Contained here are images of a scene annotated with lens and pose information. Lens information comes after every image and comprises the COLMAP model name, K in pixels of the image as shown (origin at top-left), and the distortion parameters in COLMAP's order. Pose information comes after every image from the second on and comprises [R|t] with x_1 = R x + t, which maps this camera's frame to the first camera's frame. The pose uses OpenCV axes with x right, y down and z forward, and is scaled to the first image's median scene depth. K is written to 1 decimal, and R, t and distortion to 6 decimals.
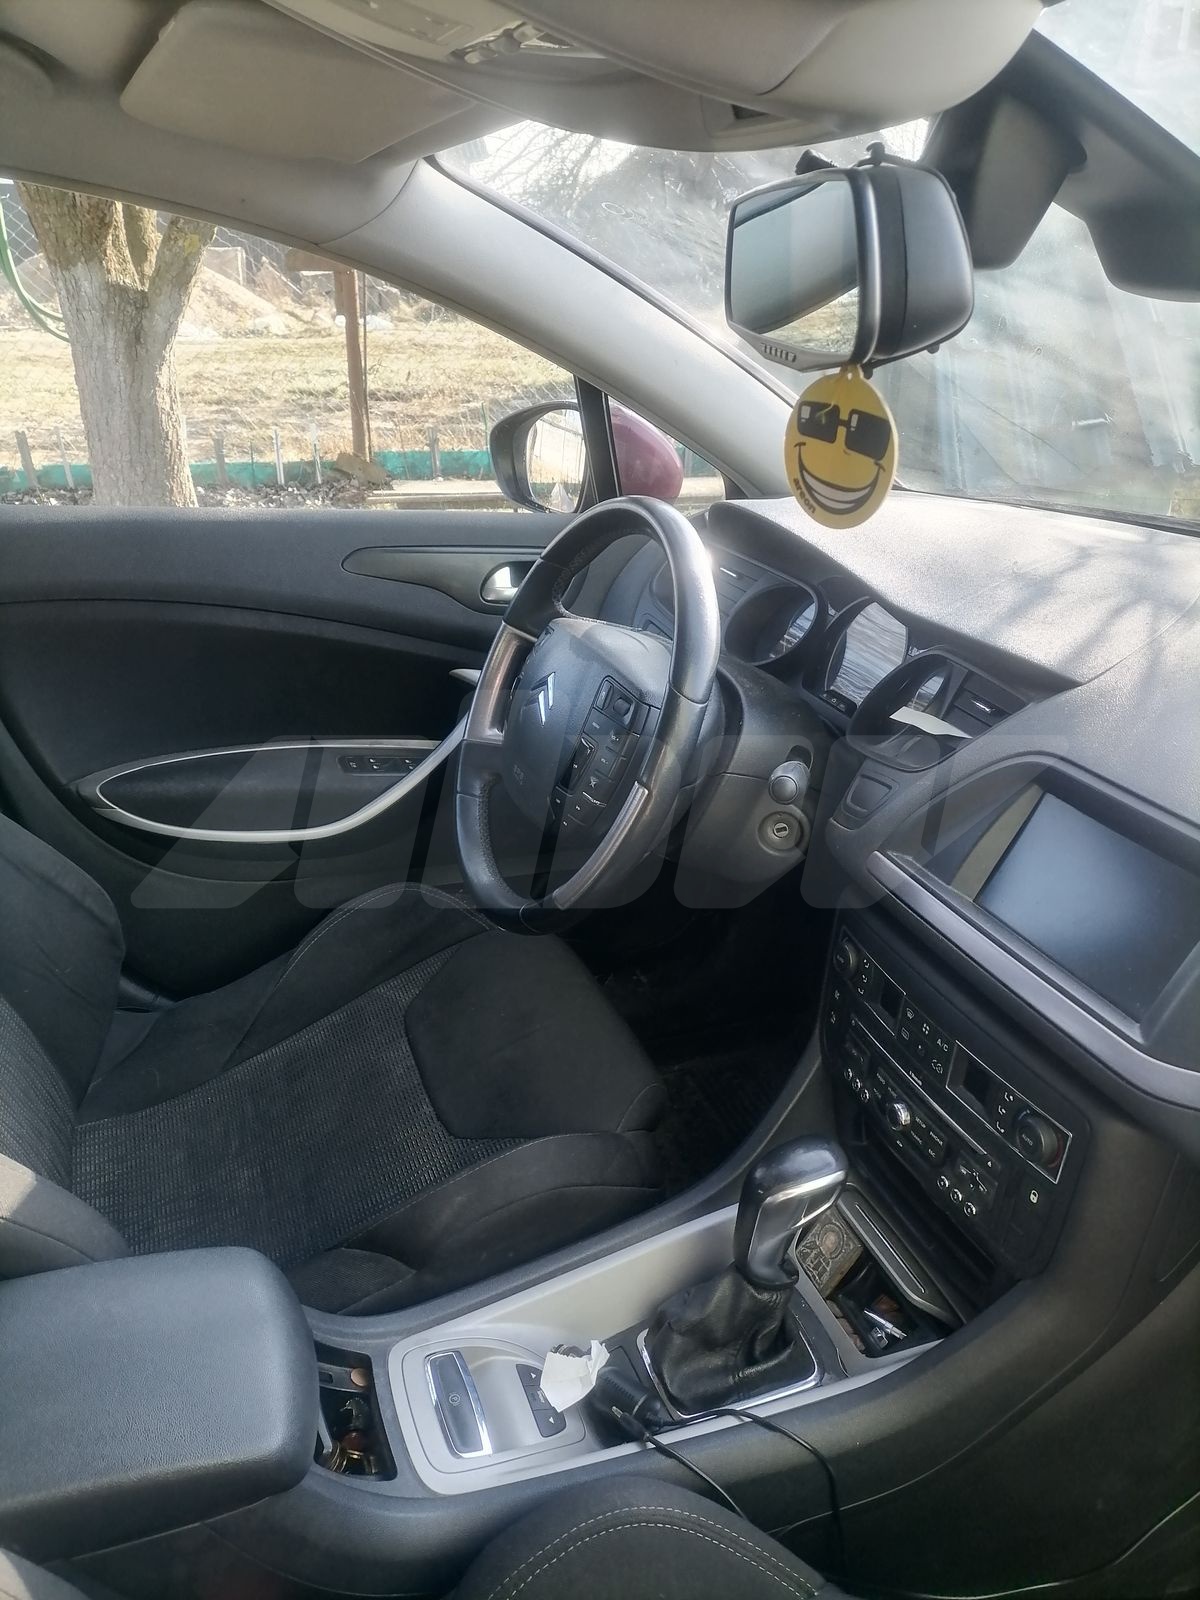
lens RADIAL K [[1207.5, 0, 599.4], [0, 1207.5, 806.5], [0, 0, 1]] dist [0.013330, 0.016297]
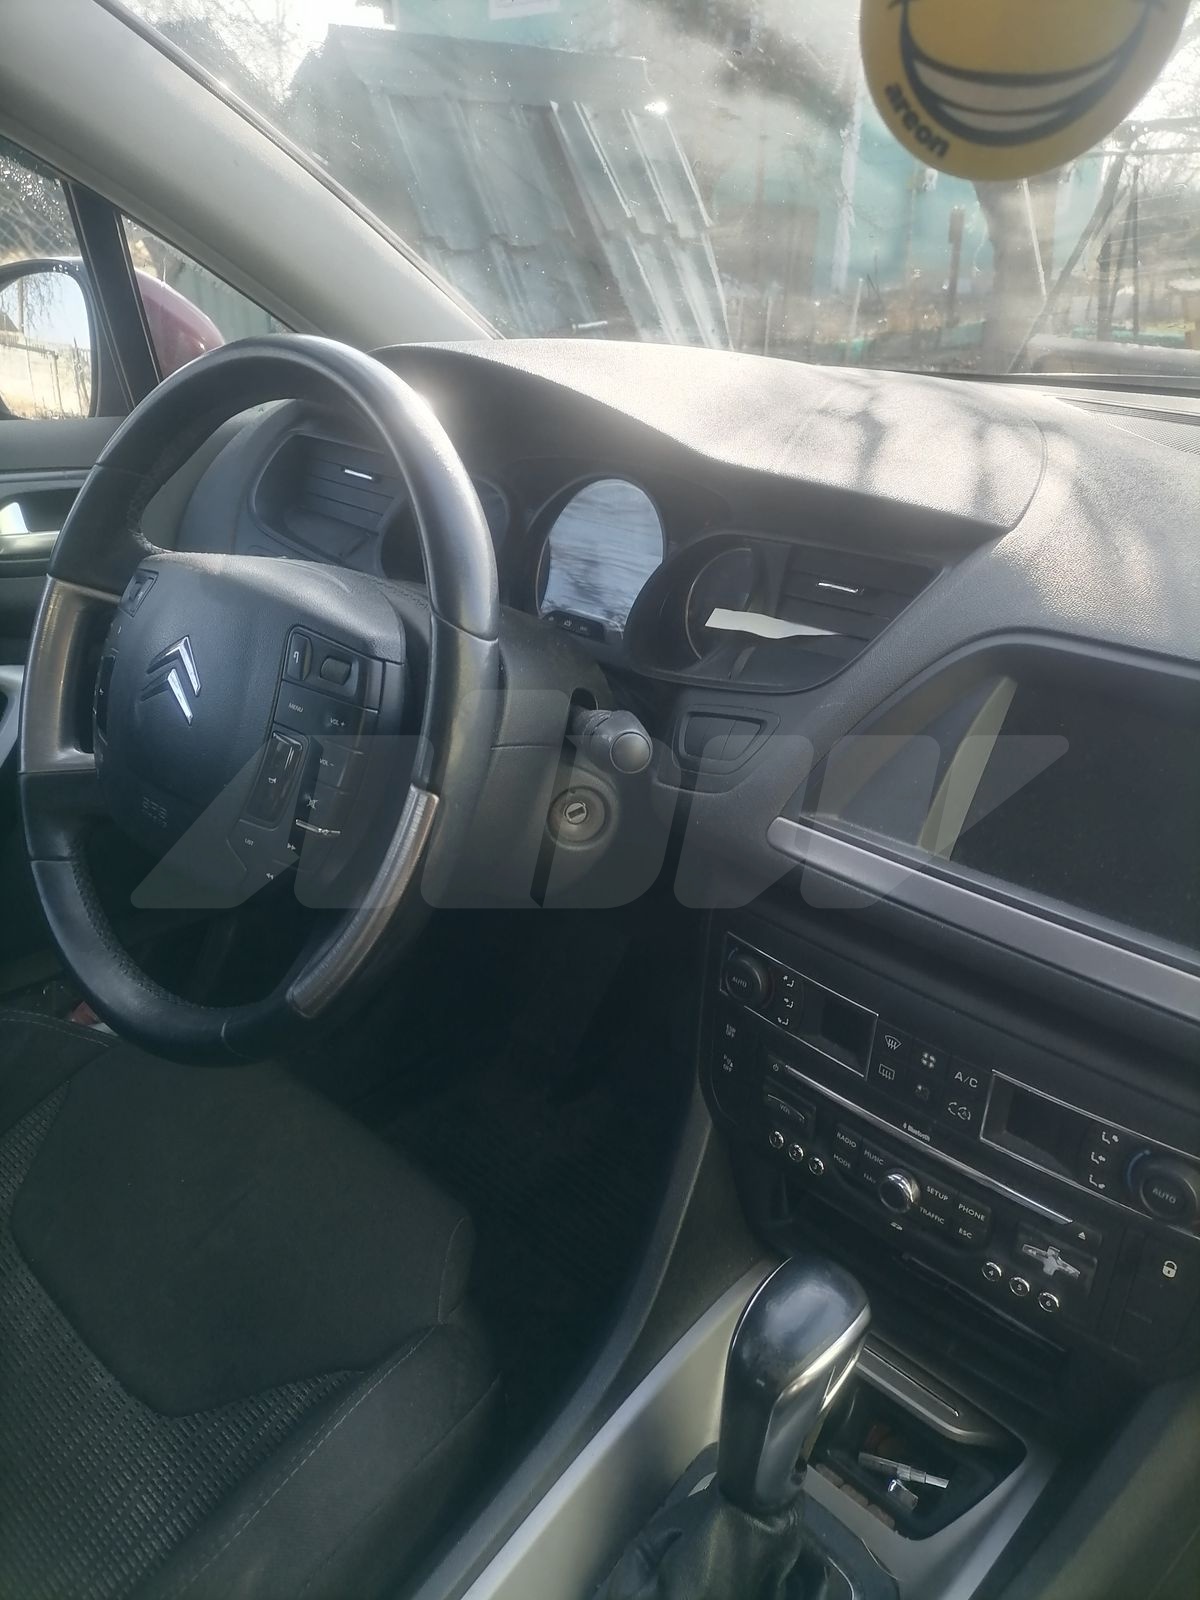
lens RADIAL K [[1217.8, 0, 607.7], [0, 1217.8, 800.5], [0, 0, 1]] dist [0.022140, -0.005082]
pose [[0.900039, -0.199666, 0.387379, -0.117257], [0.189265, 0.979755, 0.065254, -0.034281], [-0.392566, 0.014586, 0.919608, 0.405912]]
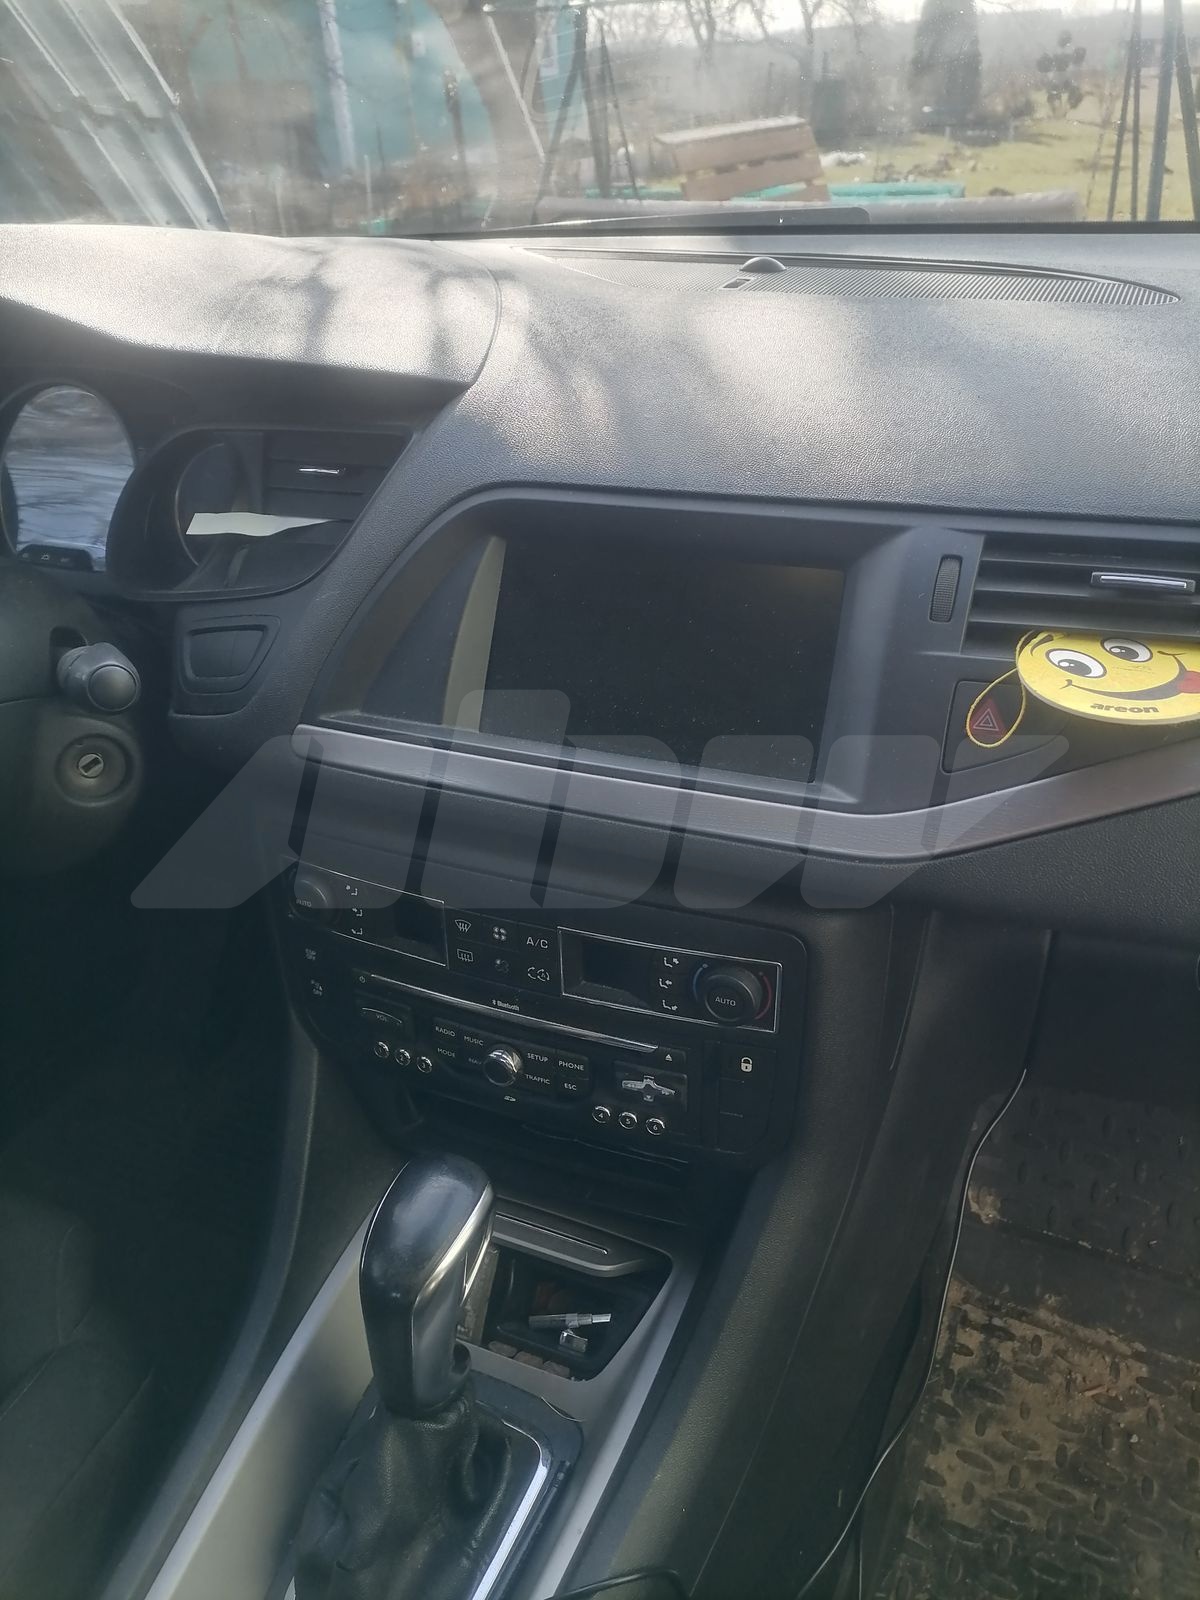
lens RADIAL K [[1216.0, 0, 624.3], [0, 1216.0, 796.1], [0, 0, 1]] dist [0.019614, -0.008447]
pose [[0.681134, -0.411520, 0.605564, -0.056314], [0.351845, 0.909308, 0.222182, -0.010706], [-0.642077, 0.061729, 0.764151, 0.399874]]
